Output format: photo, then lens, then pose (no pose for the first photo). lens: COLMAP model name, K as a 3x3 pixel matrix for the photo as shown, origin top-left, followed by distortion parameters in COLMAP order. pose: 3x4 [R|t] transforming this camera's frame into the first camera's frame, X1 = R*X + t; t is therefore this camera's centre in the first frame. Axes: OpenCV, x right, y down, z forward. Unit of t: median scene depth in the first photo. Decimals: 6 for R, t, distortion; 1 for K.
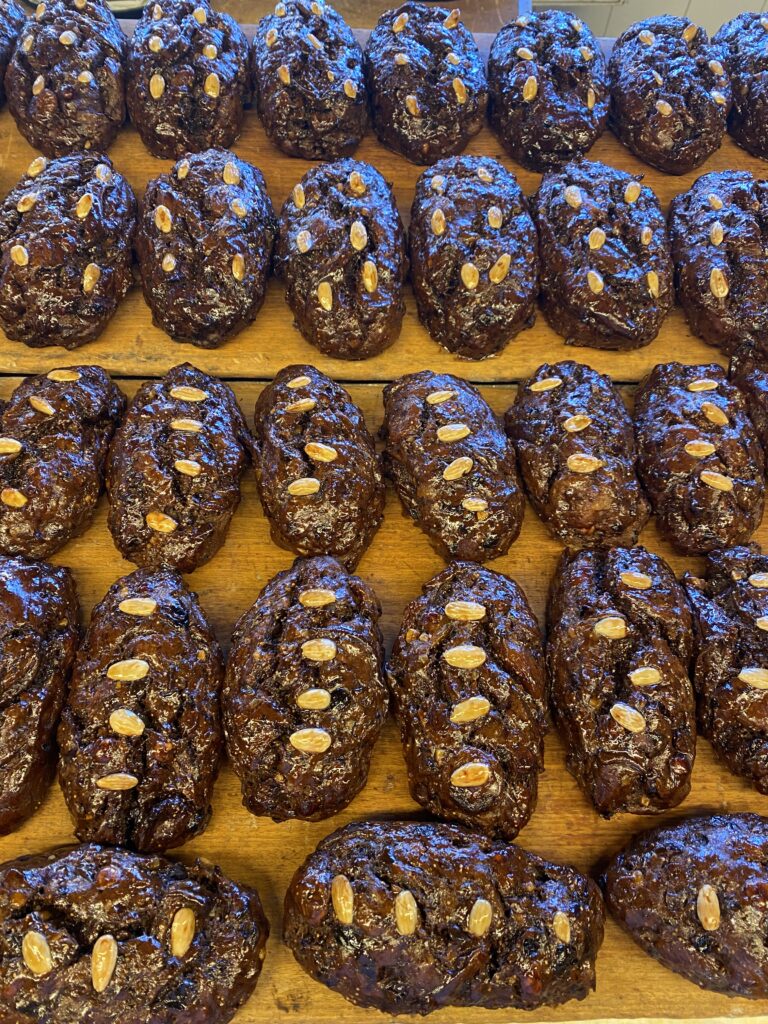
lens RADIAL K [[819.0, 0, 384.0], [0, 819.0, 512.0], [0, 0, 1]] dist [0.044235, 0.001191]
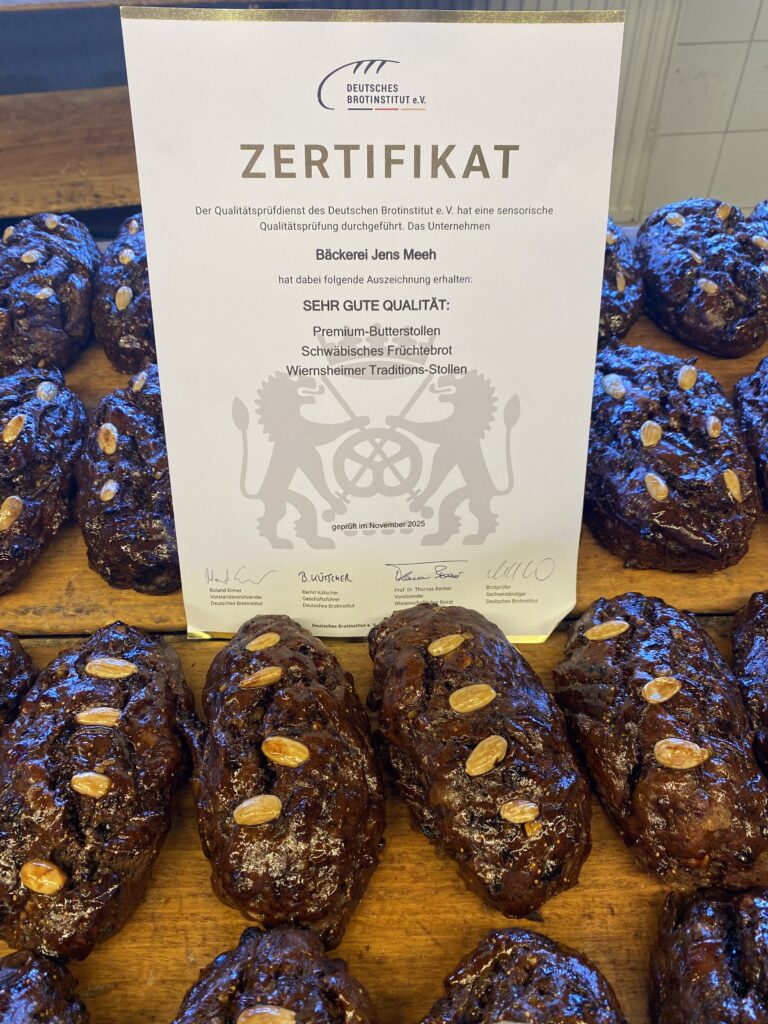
lens RADIAL K [[819.0, 0, 384.0], [0, 819.0, 512.0], [0, 0, 1]] dist [0.044235, 0.001191]
pose [[0.997712, -0.048167, -0.047435, 0.038561], [0.035825, 0.971760, -0.233237, -0.086325], [0.057330, 0.231004, 0.971262, 0.246000]]
